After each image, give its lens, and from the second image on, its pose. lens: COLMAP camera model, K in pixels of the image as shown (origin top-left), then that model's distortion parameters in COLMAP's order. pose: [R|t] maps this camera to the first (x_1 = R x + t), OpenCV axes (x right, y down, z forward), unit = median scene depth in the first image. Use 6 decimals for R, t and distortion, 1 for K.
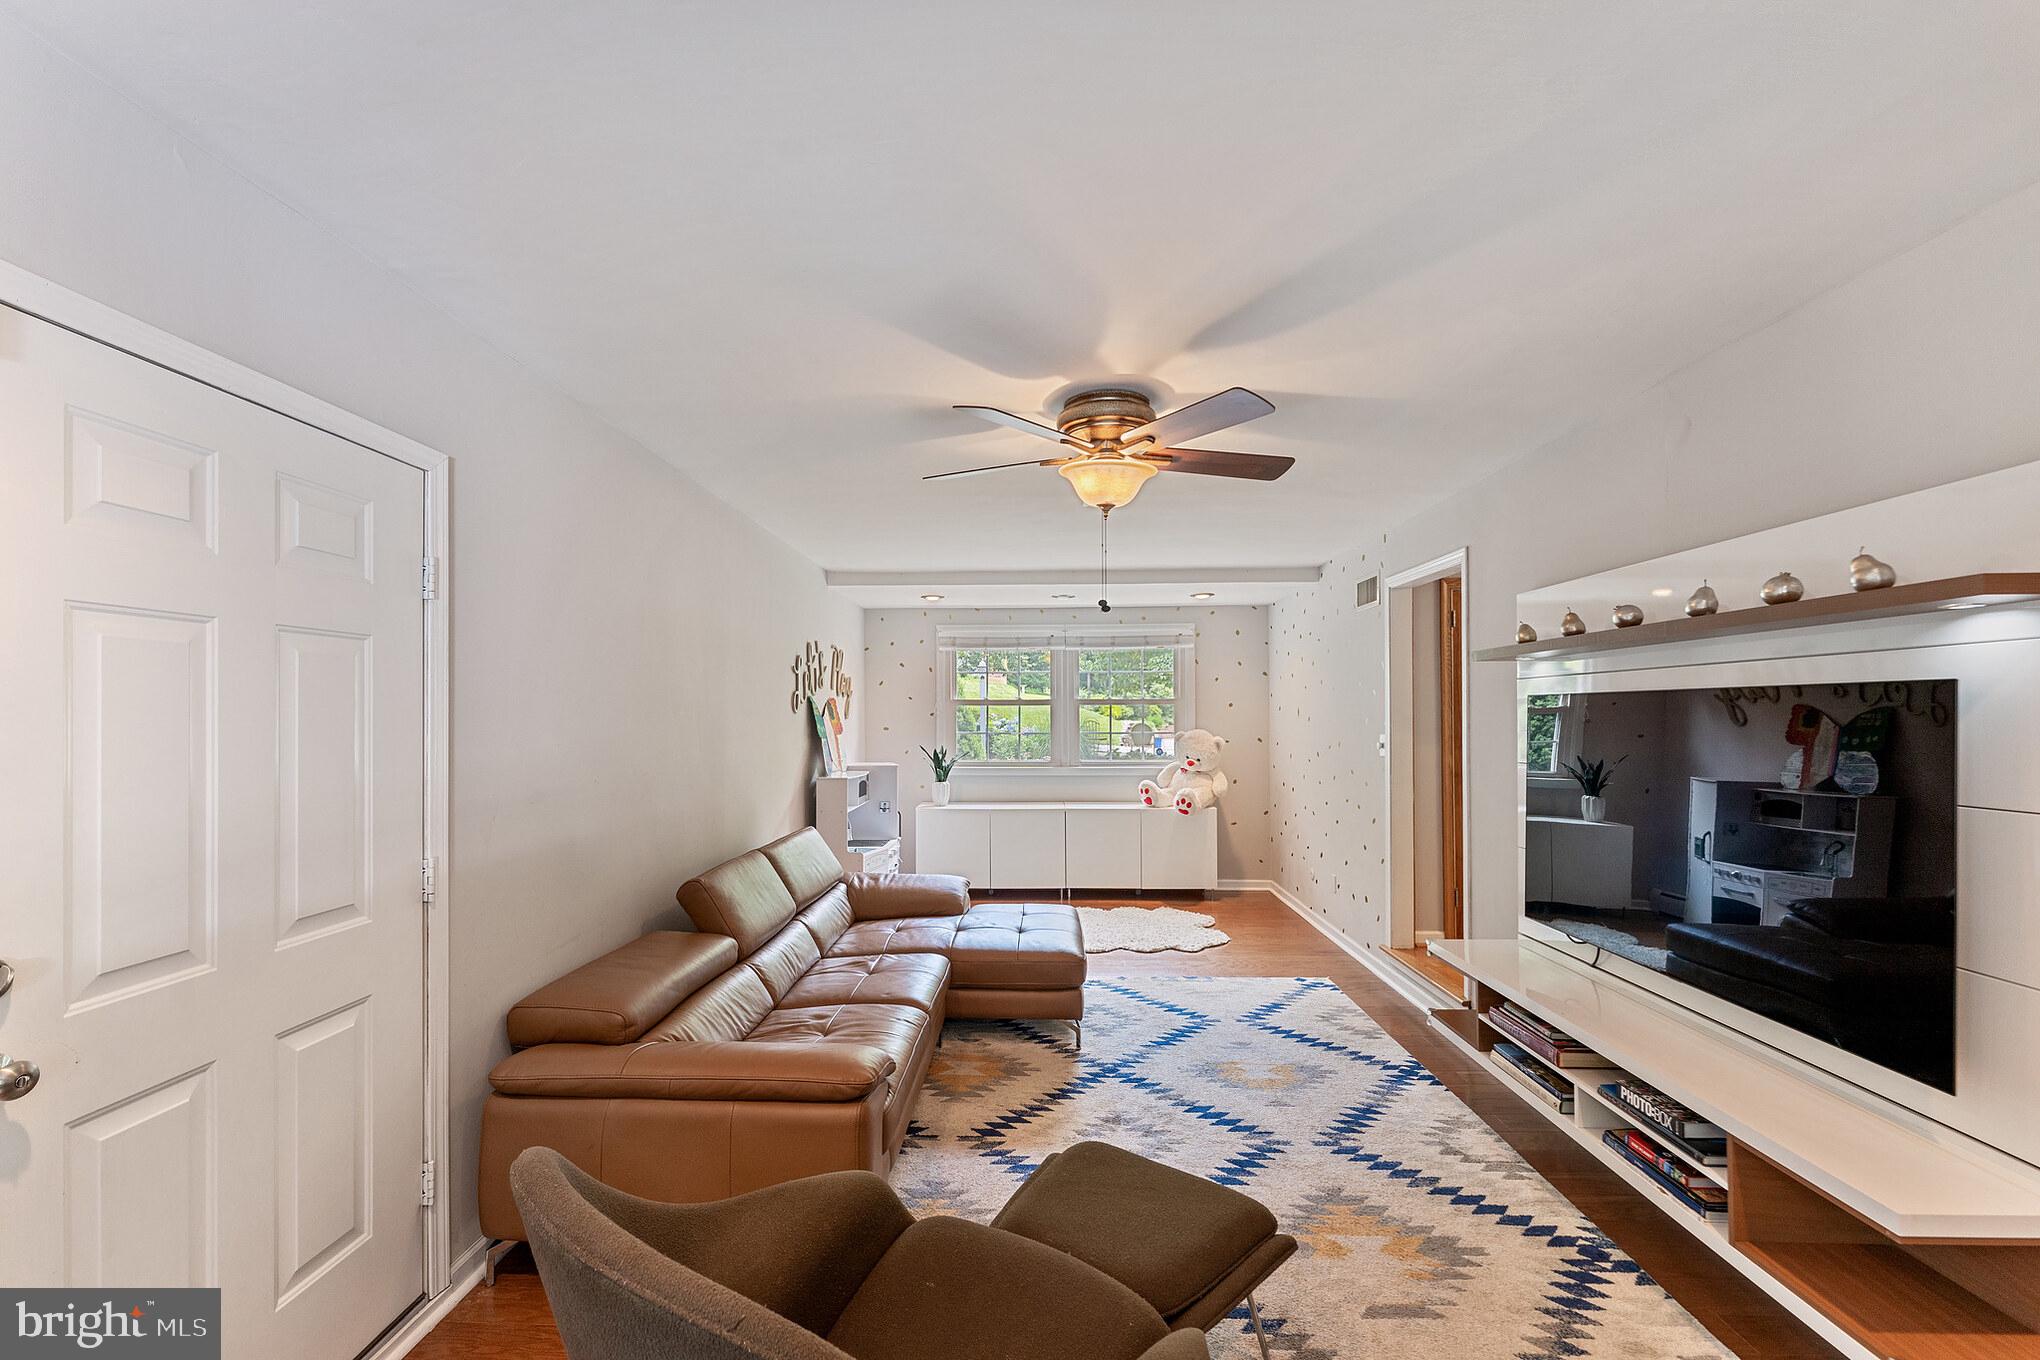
lens RADIAL K [[851.2, 0, 1015.7], [0, 851.2, 718.3], [0, 0, 1]] dist [-0.004776, -0.000037]
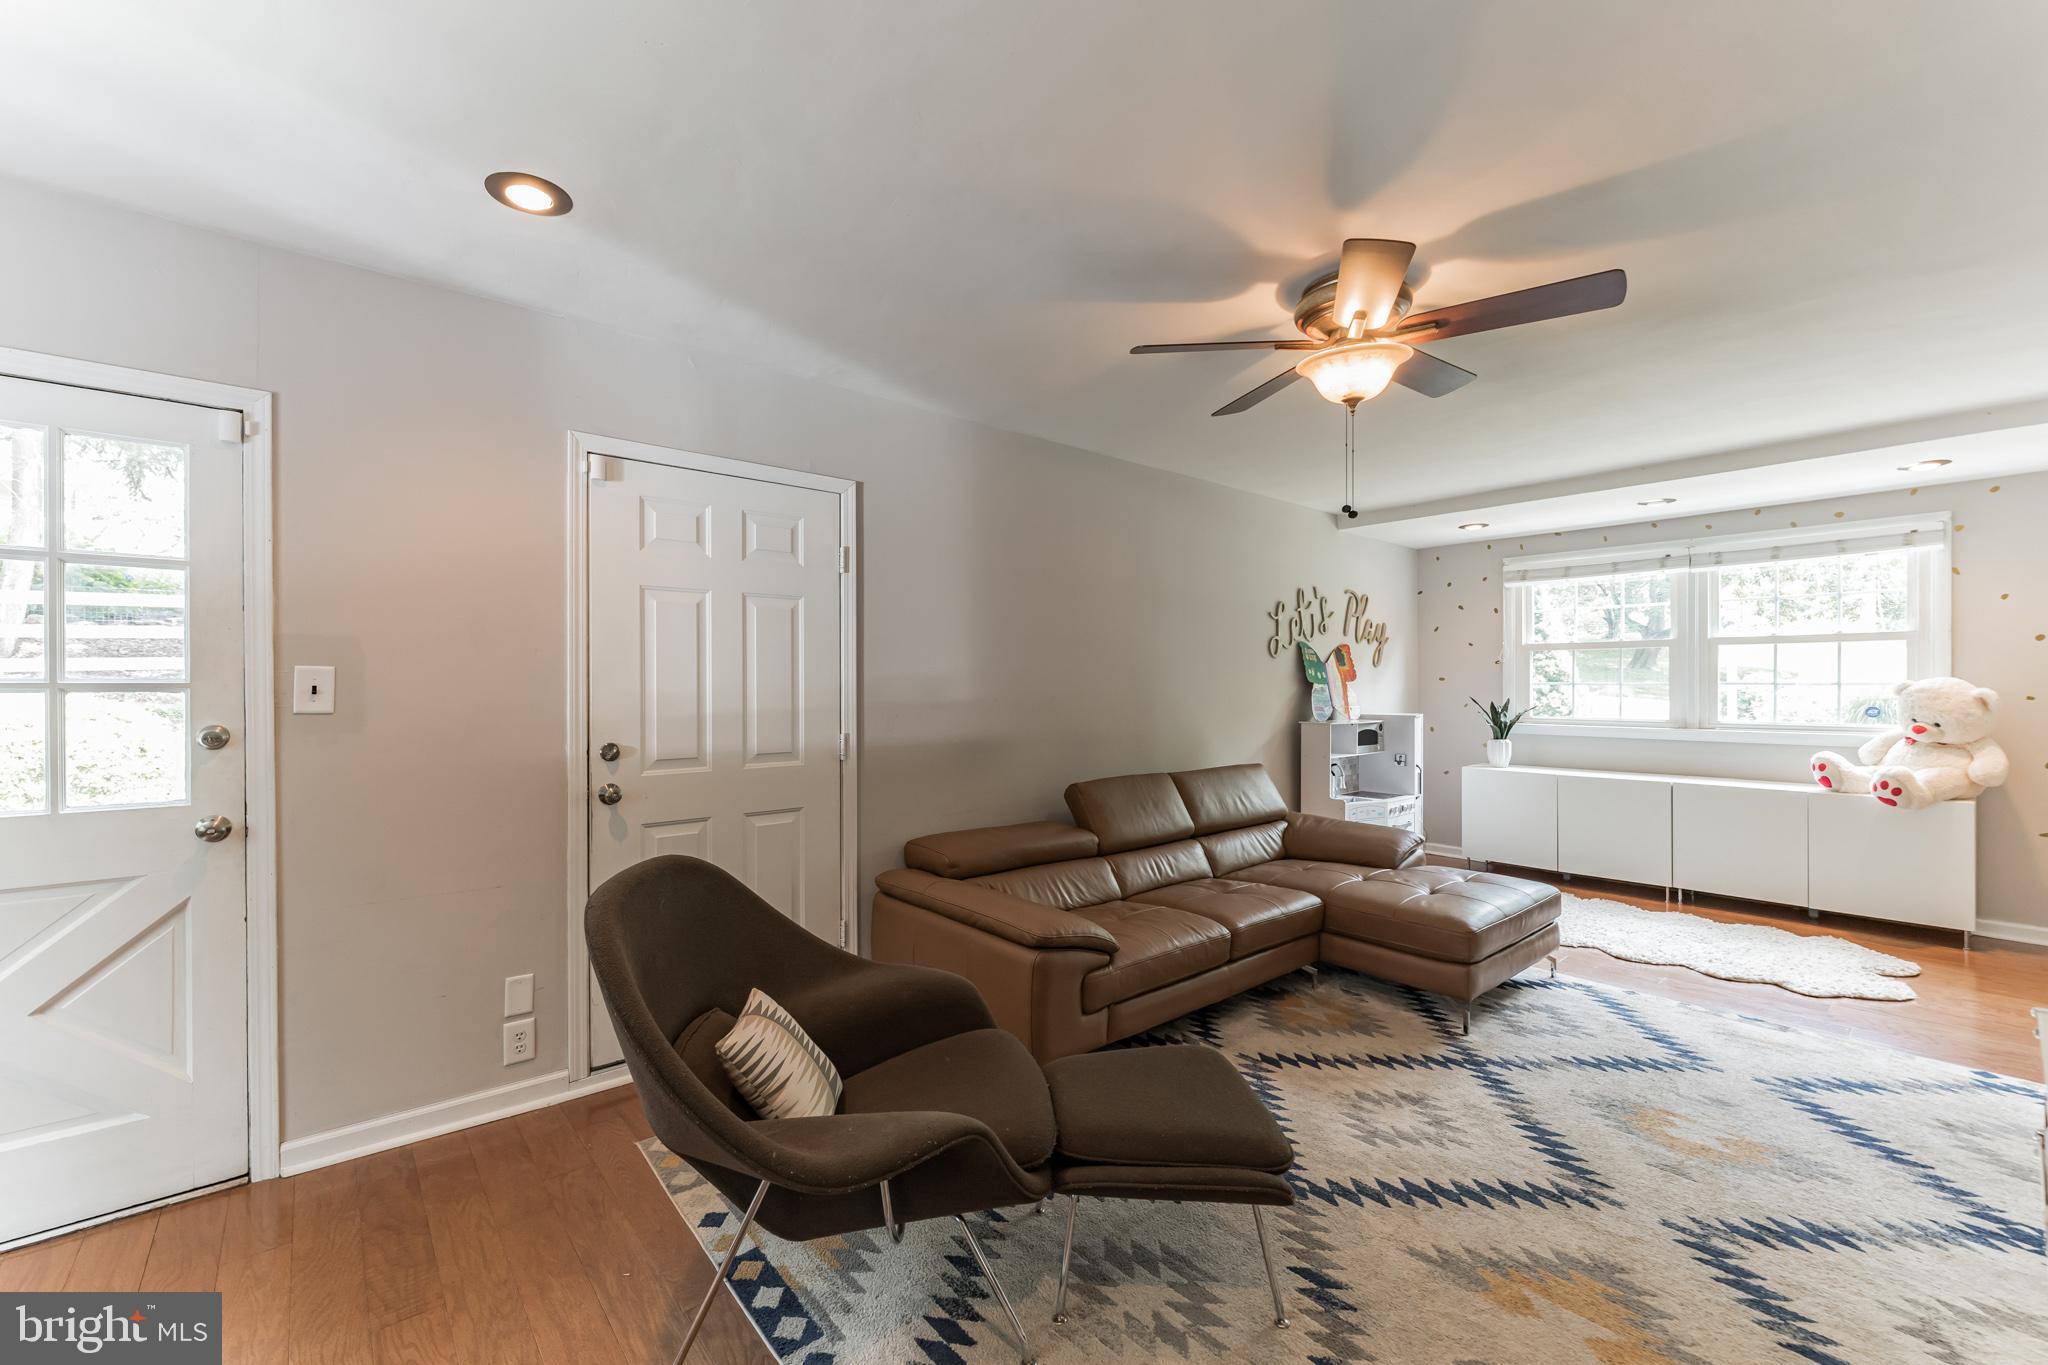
lens RADIAL K [[840.1, 0, 981.4], [0, 840.1, 700.8], [0, 0, 1]] dist [-0.006830, -0.000167]
pose [[0.654240, 0.017481, -0.756085, 0.387263], [-0.004497, 0.999805, 0.019225, 0.039524], [0.756273, -0.009178, 0.654191, 0.086296]]
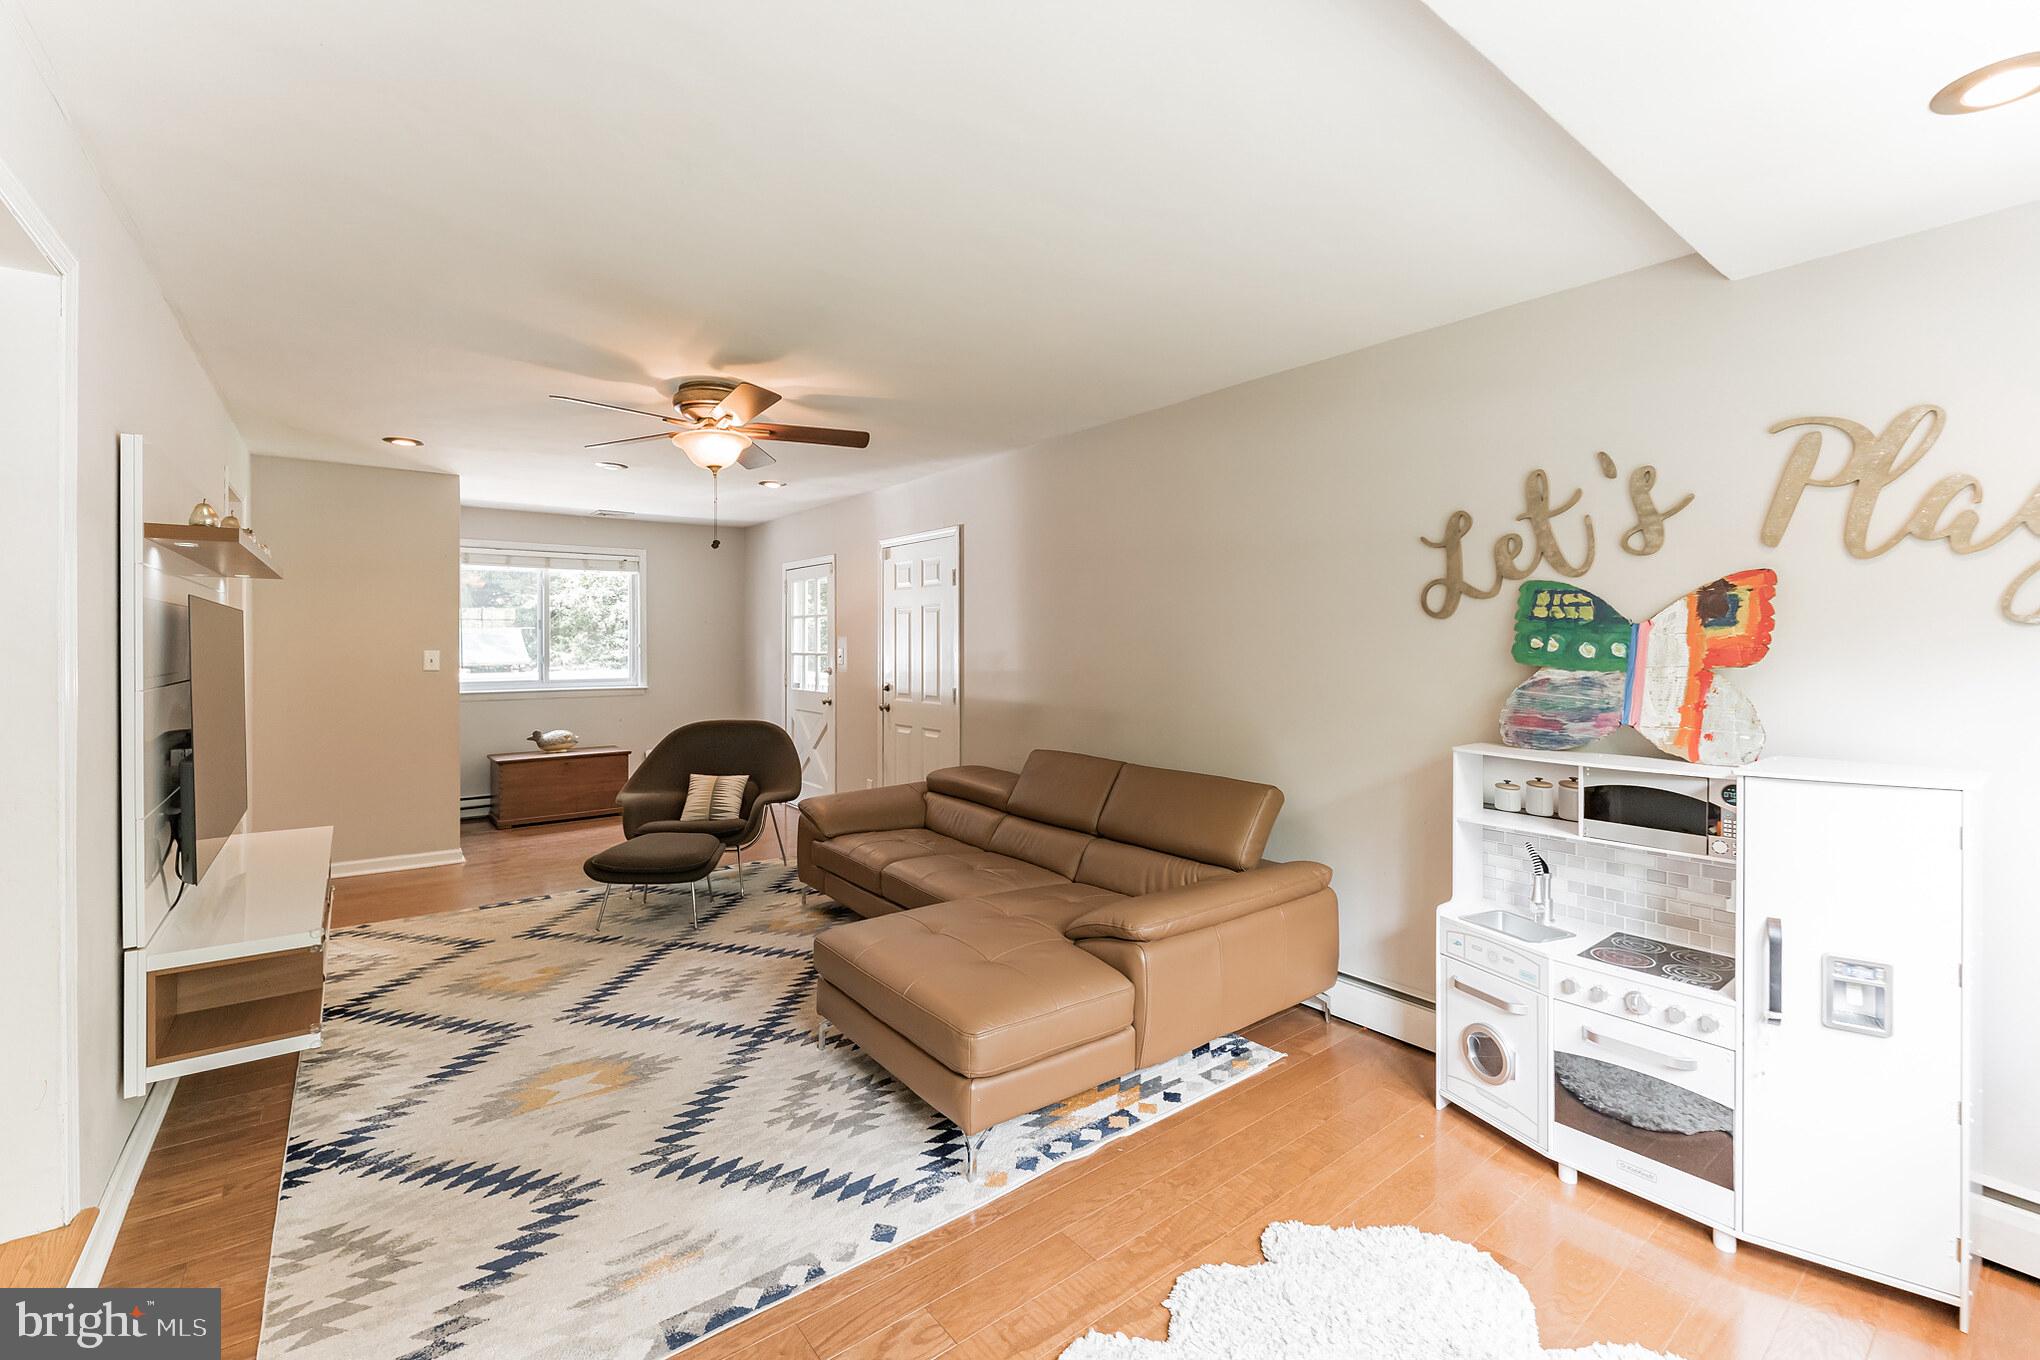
lens RADIAL K [[851.2, 0, 1033.8], [0, 851.2, 648.6], [0, 0, 1]] dist [-0.004776, -0.000037]
pose [[-0.765030, 0.009115, -0.643930, 0.428338], [0.002249, 0.999932, 0.011482, 0.009871], [0.643991, 0.007336, -0.764998, 1.730716]]
